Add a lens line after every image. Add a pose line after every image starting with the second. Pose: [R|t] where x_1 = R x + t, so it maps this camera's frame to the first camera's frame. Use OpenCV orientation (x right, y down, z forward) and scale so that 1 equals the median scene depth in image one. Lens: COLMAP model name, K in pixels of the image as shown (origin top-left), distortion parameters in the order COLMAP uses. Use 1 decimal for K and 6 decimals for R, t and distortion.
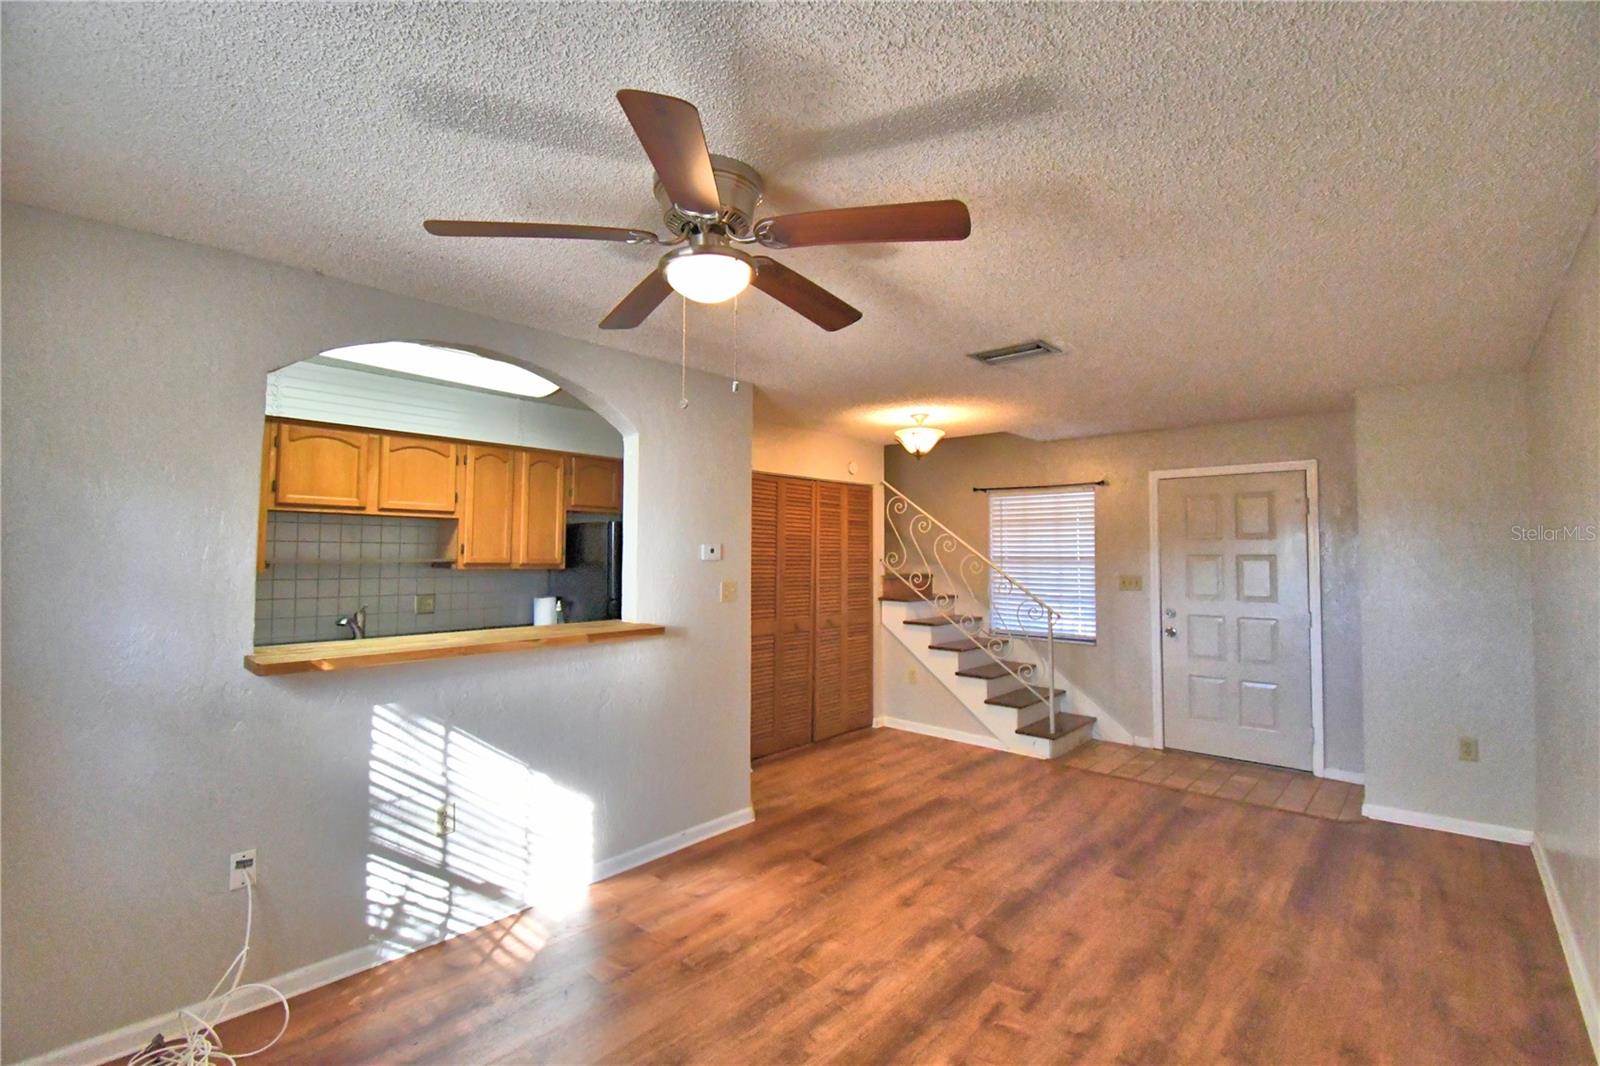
lens RADIAL K [[710.2, 0, 800.0], [0, 710.2, 533.0], [0, 0, 1]] dist [0.018237, -0.027183]
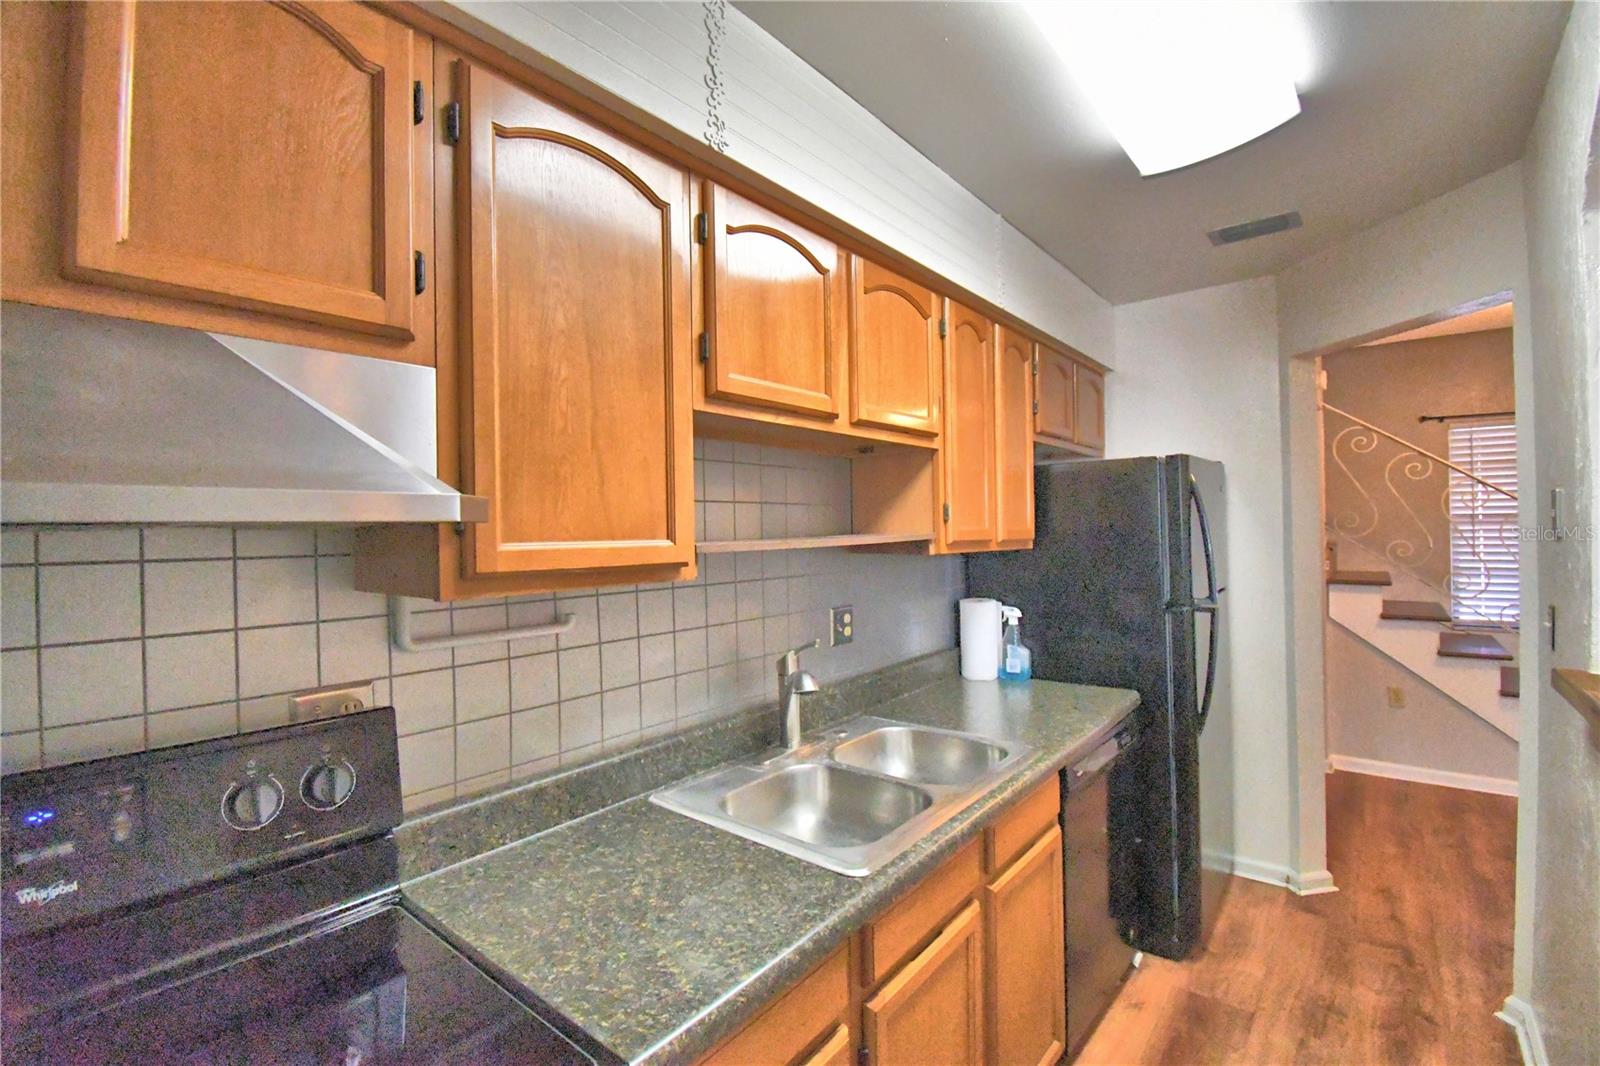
lens RADIAL K [[695.8, 0, 794.1], [0, 695.8, 531.0], [0, 0, 1]] dist [0.018830, -0.025691]
pose [[0.999146, -0.026672, 0.031567, -0.579667], [0.025734, 0.999225, 0.029771, 0.017785], [-0.032336, -0.028933, 0.999058, 0.514713]]
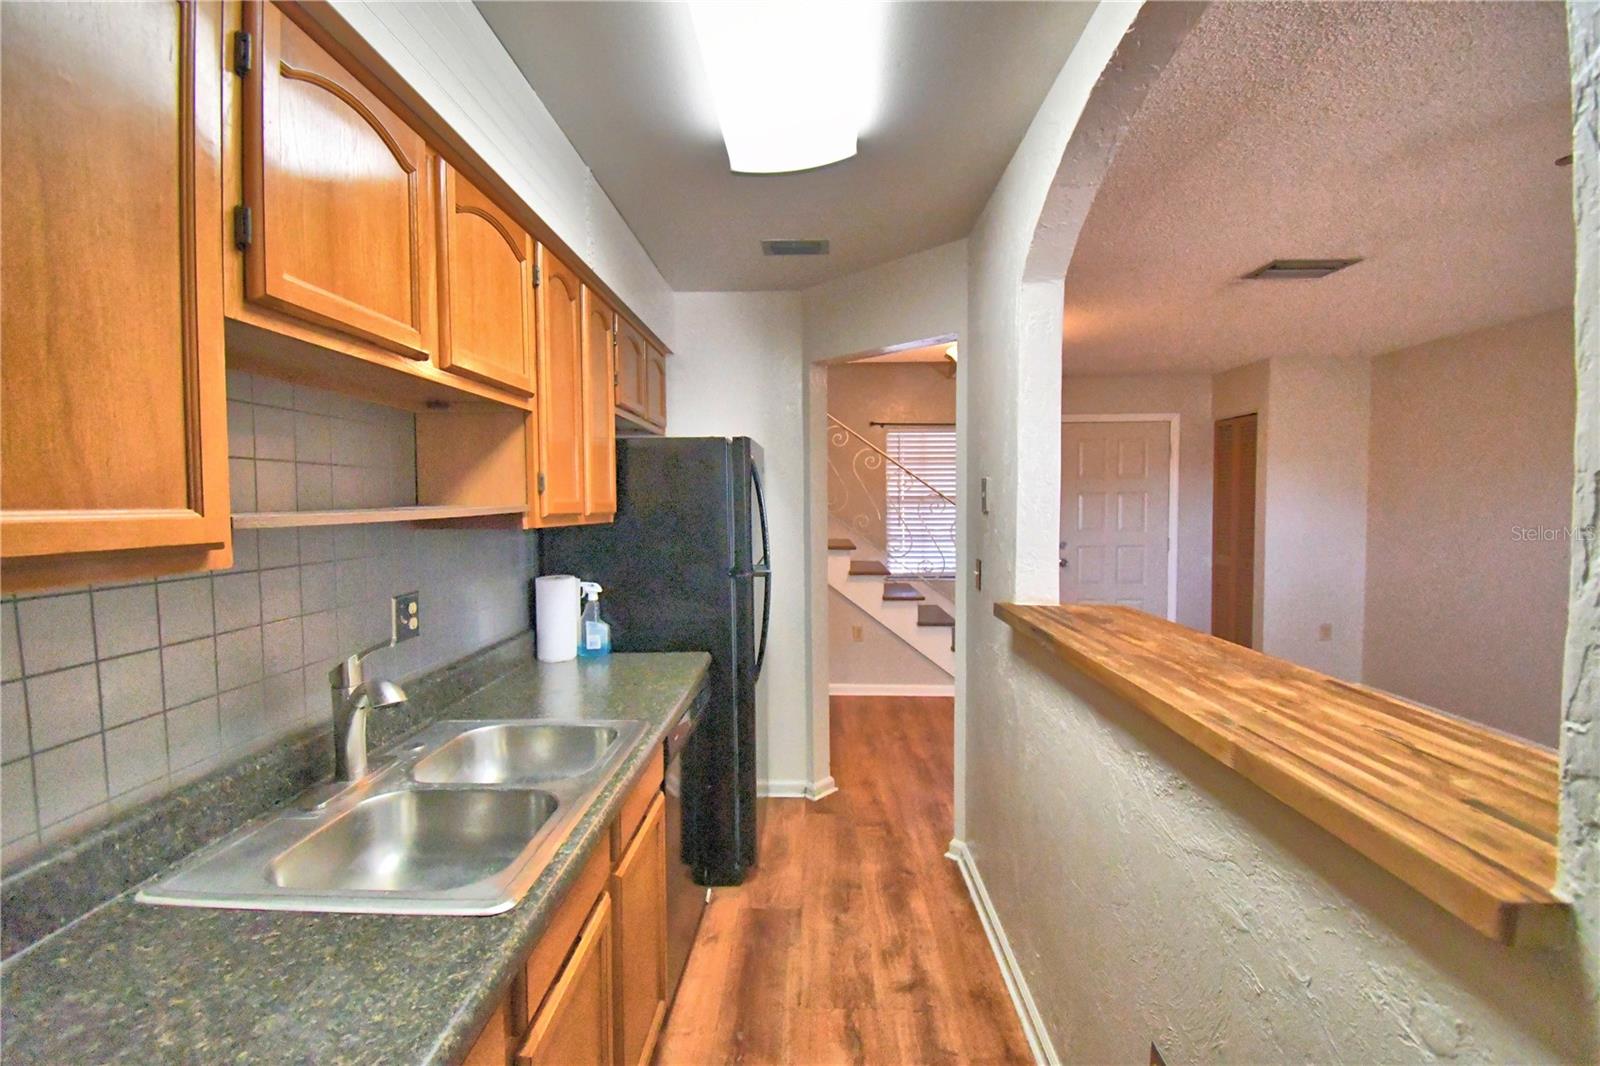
lens RADIAL K [[695.8, 0, 794.1], [0, 695.8, 531.0], [0, 0, 1]] dist [0.018830, -0.025691]
pose [[0.765971, -0.040619, 0.641590, -0.617899], [-0.007043, 0.997412, 0.071554, 0.019912], [-0.642836, -0.059327, 0.763703, 0.553313]]
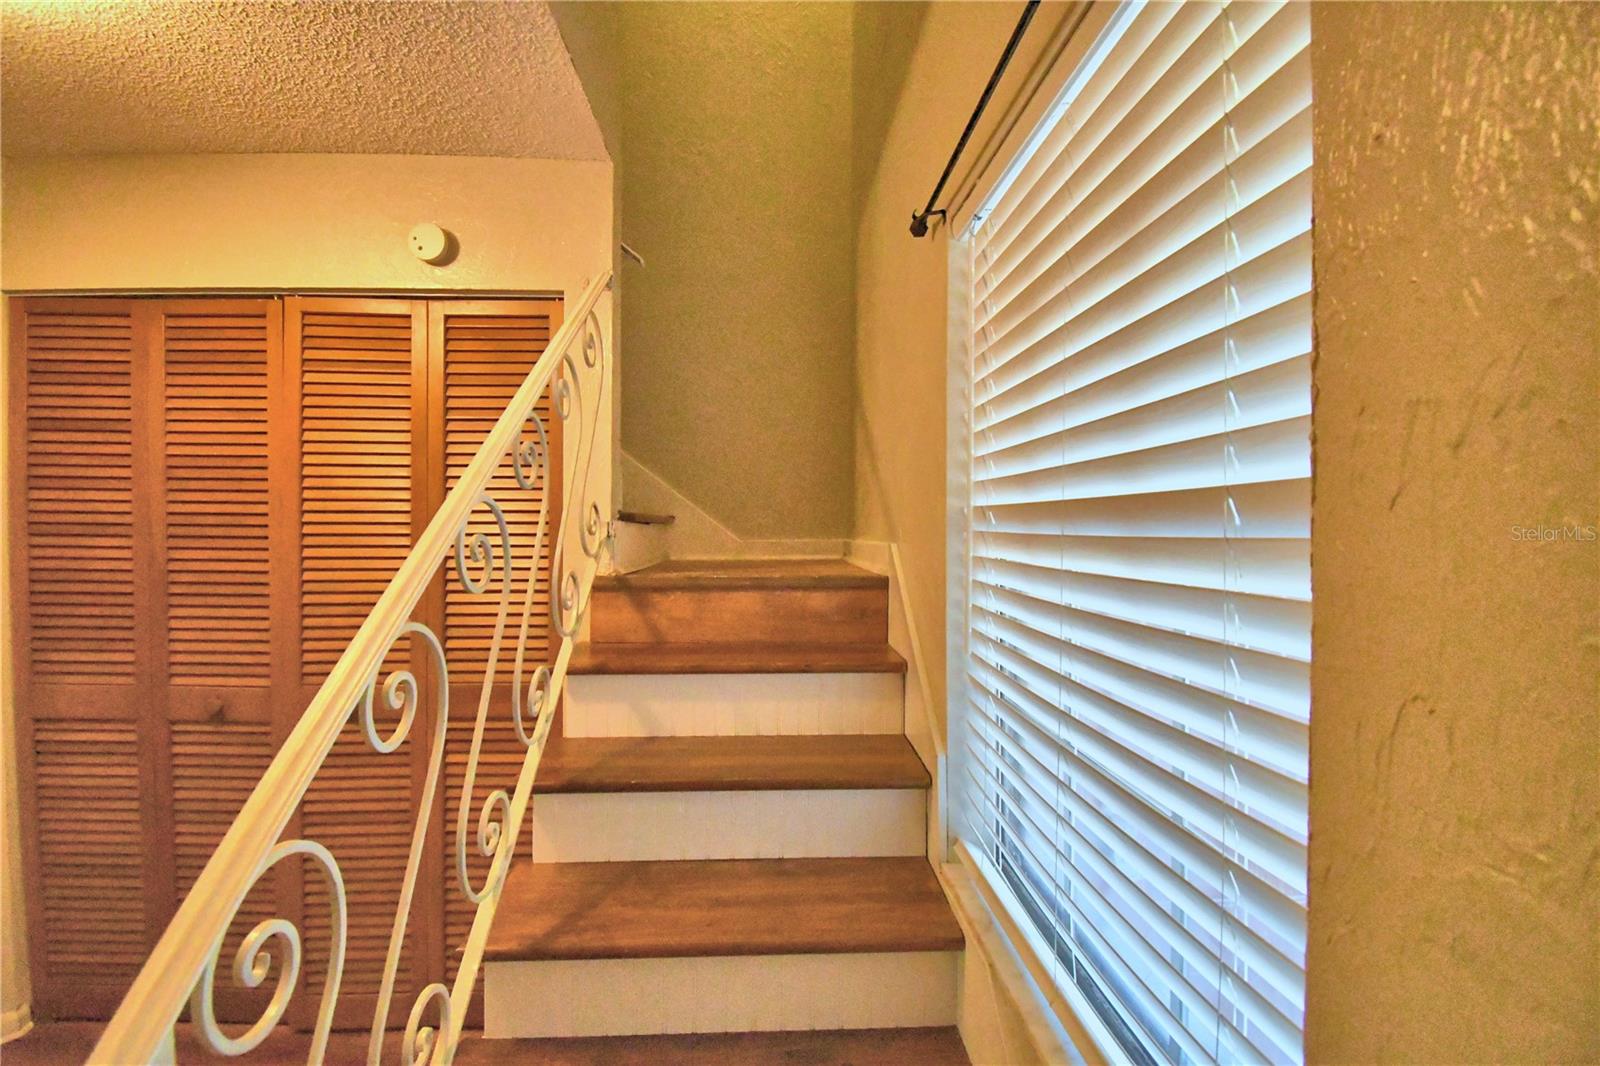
lens RADIAL K [[710.2, 0, 800.0], [0, 710.2, 533.0], [0, 0, 1]] dist [0.018237, -0.027183]
pose [[0.695085, 0.000546, -0.718927, 0.580067], [0.021336, 0.999544, 0.021388, 0.053182], [0.718610, -0.030206, 0.694757, 1.214680]]
